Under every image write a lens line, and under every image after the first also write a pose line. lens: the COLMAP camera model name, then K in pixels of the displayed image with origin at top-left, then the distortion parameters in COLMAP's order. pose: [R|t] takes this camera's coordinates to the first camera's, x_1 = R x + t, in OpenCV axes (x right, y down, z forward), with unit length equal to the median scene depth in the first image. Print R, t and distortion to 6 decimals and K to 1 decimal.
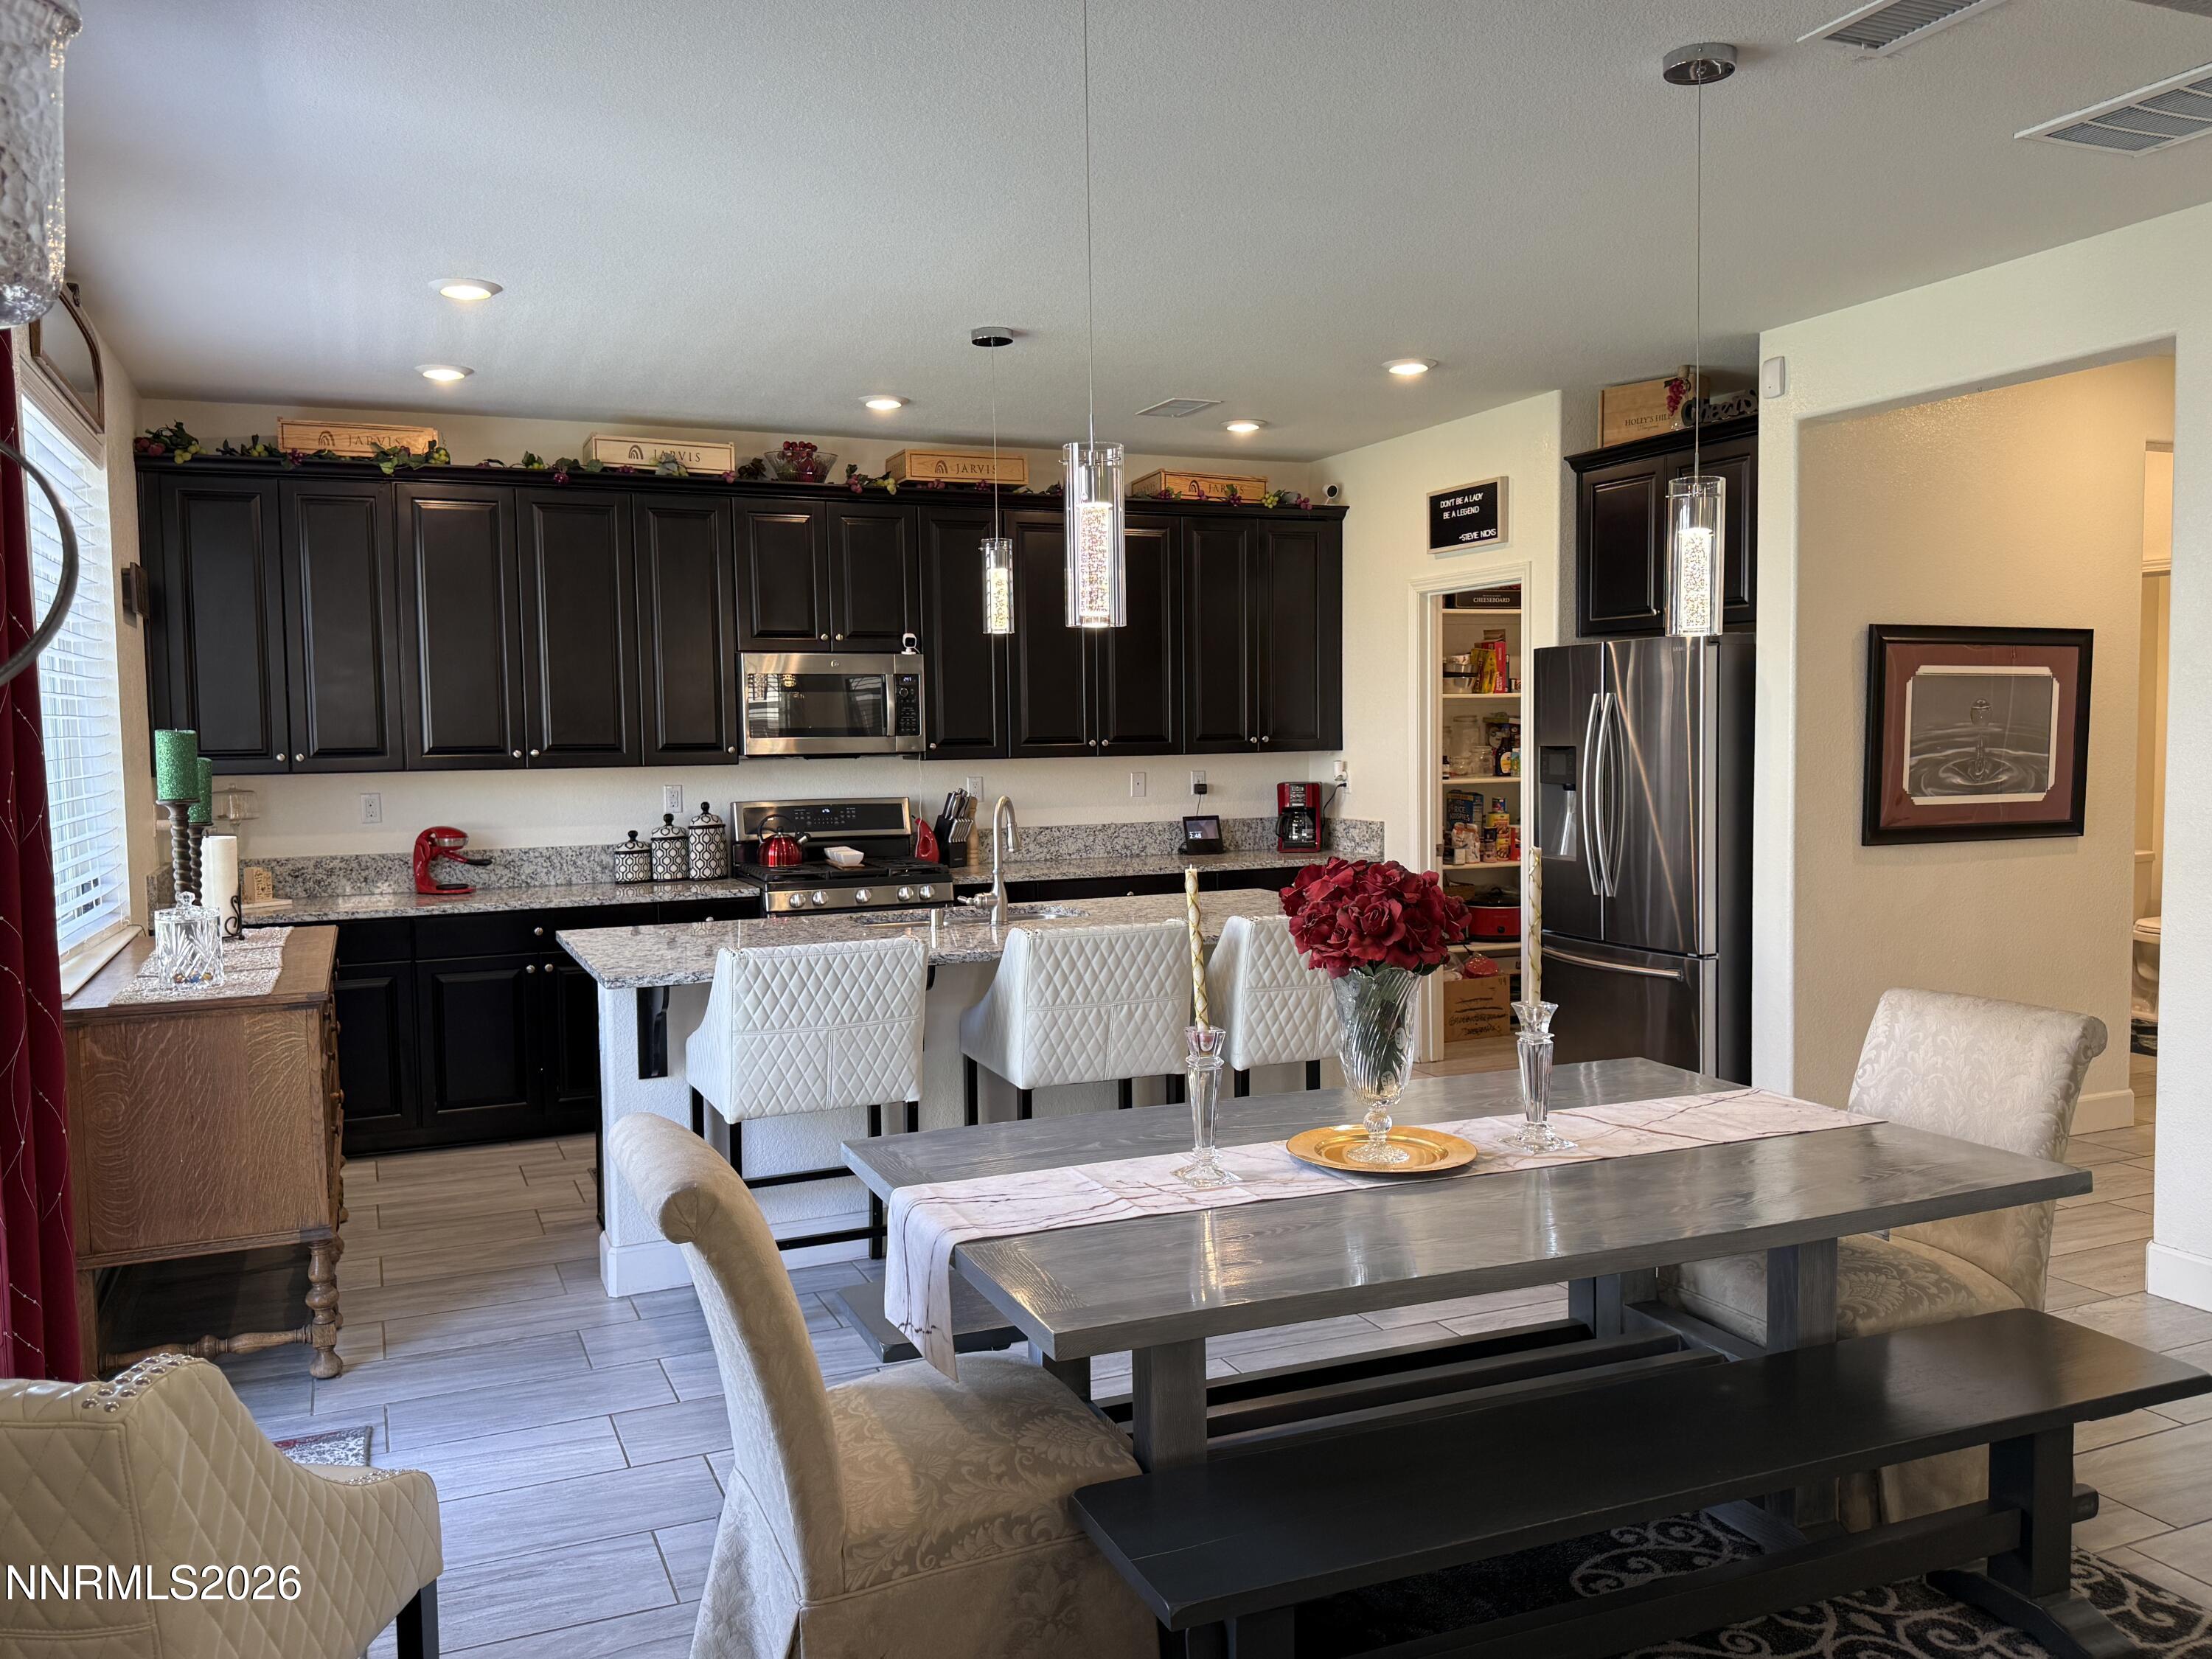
lens RADIAL K [[1752.4, 0, 1102.0], [0, 1752.4, 807.0], [0, 0, 1]] dist [0.117116, -0.263813]
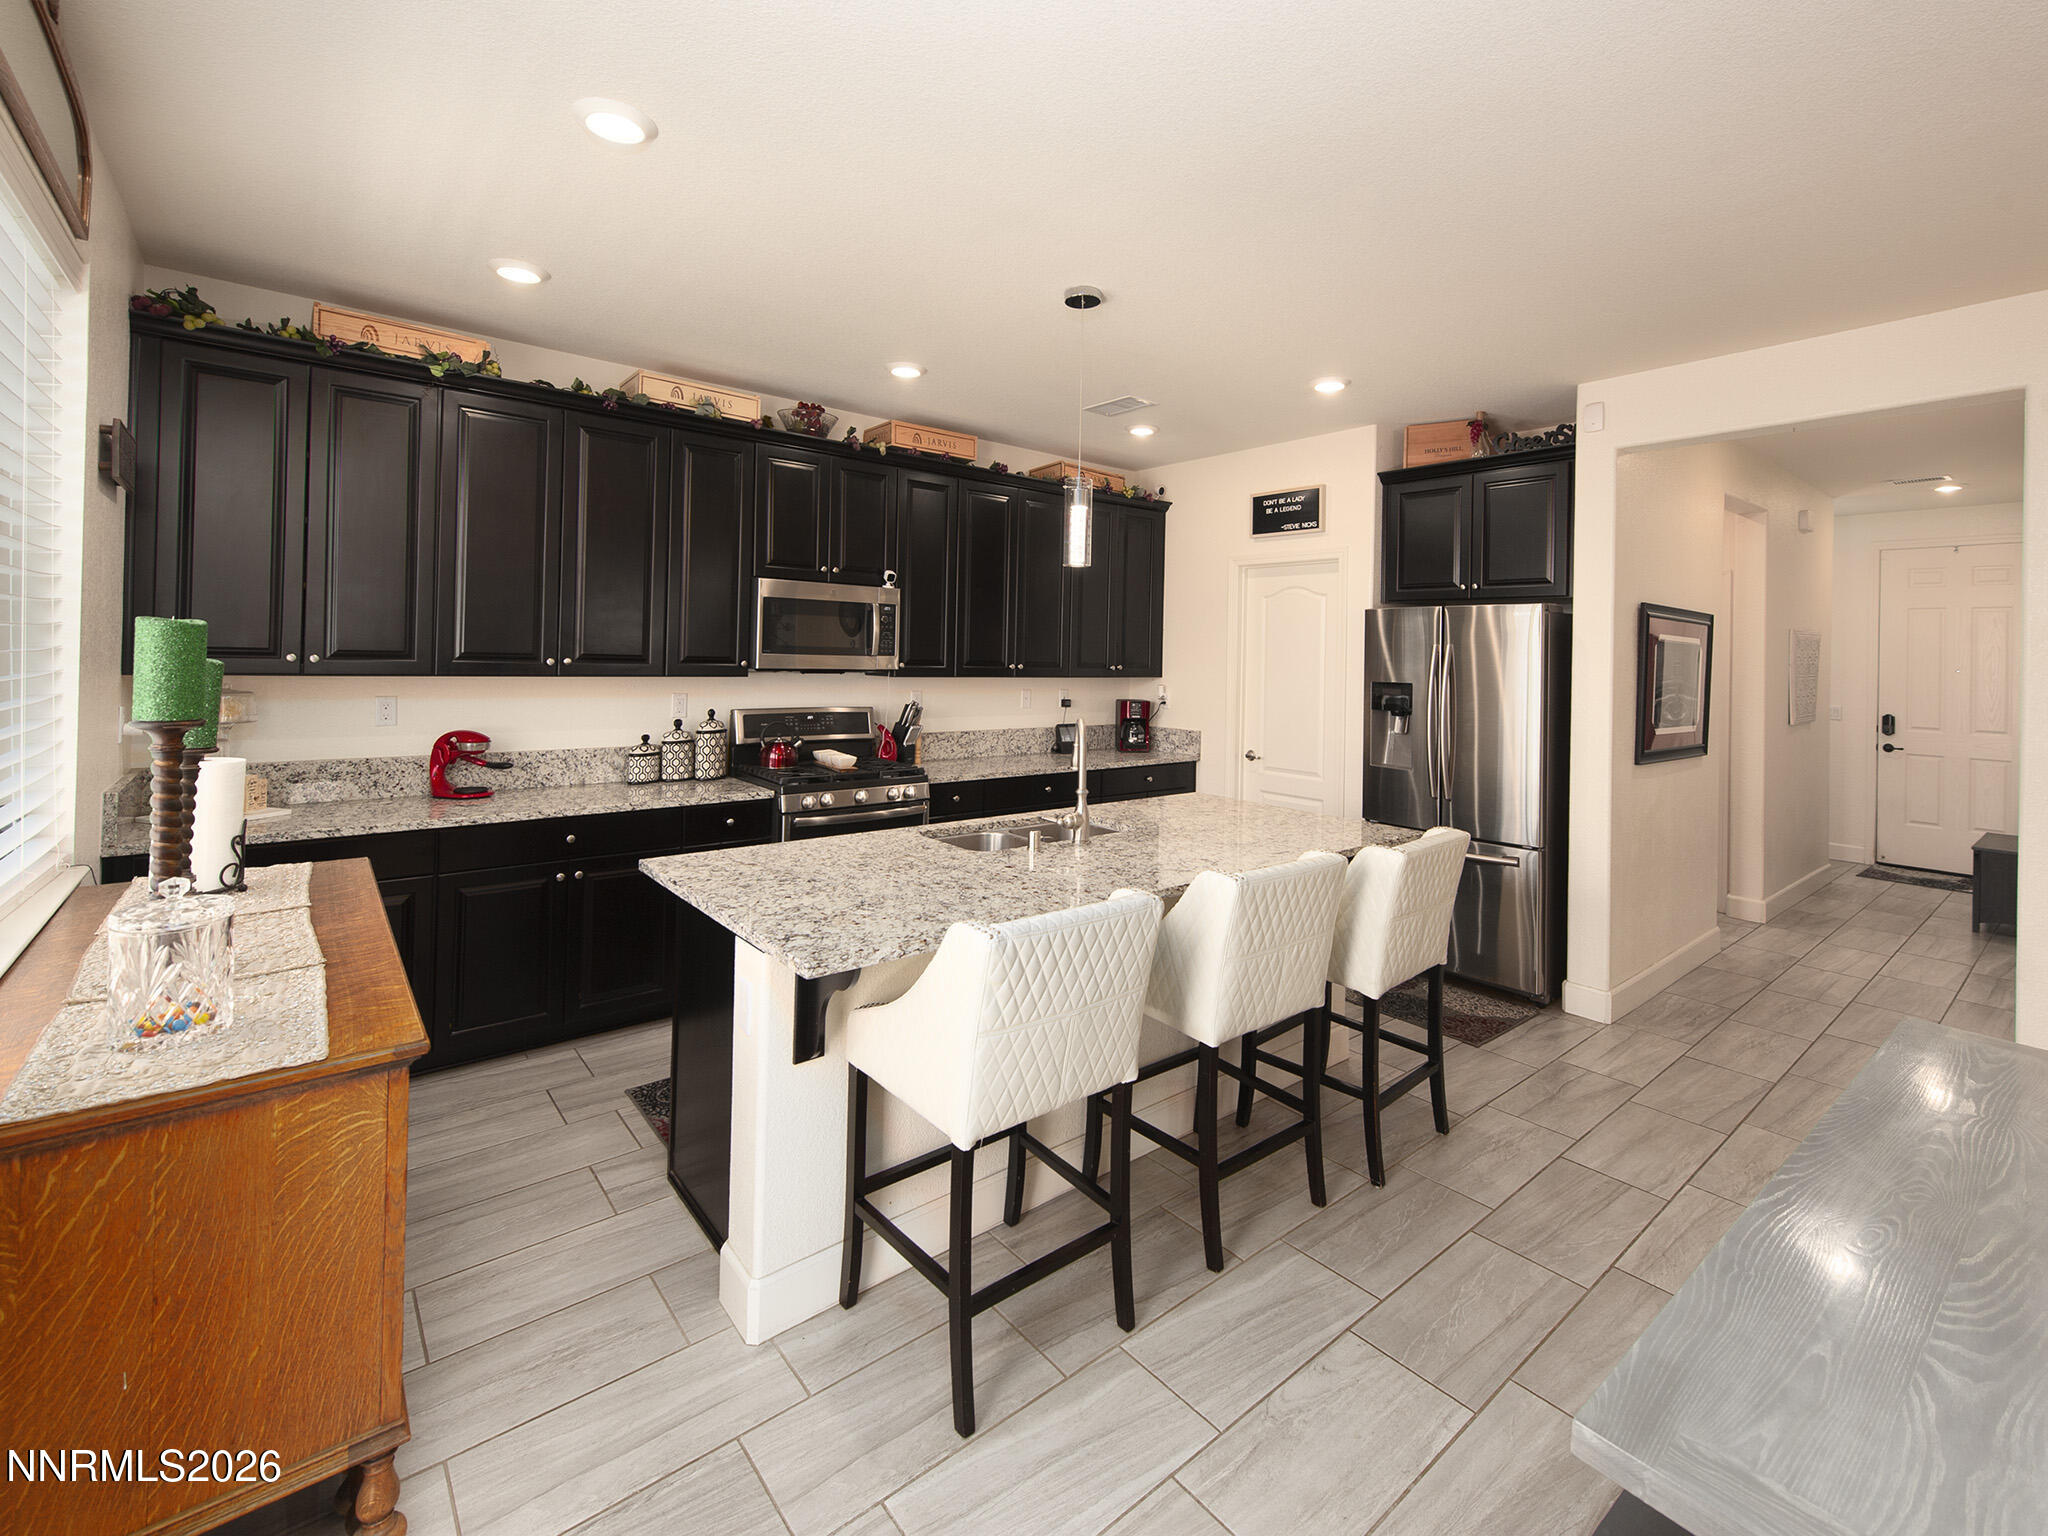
lens RADIAL K [[931.9, 0, 999.1], [0, 931.9, 637.4], [0, 0, 1]] dist [0.002438, -0.000580]
pose [[0.965107, 0.039445, 0.258868, -0.211709], [-0.021826, 0.997267, -0.070590, -0.010983], [-0.260944, 0.062477, 0.963330, 0.392559]]
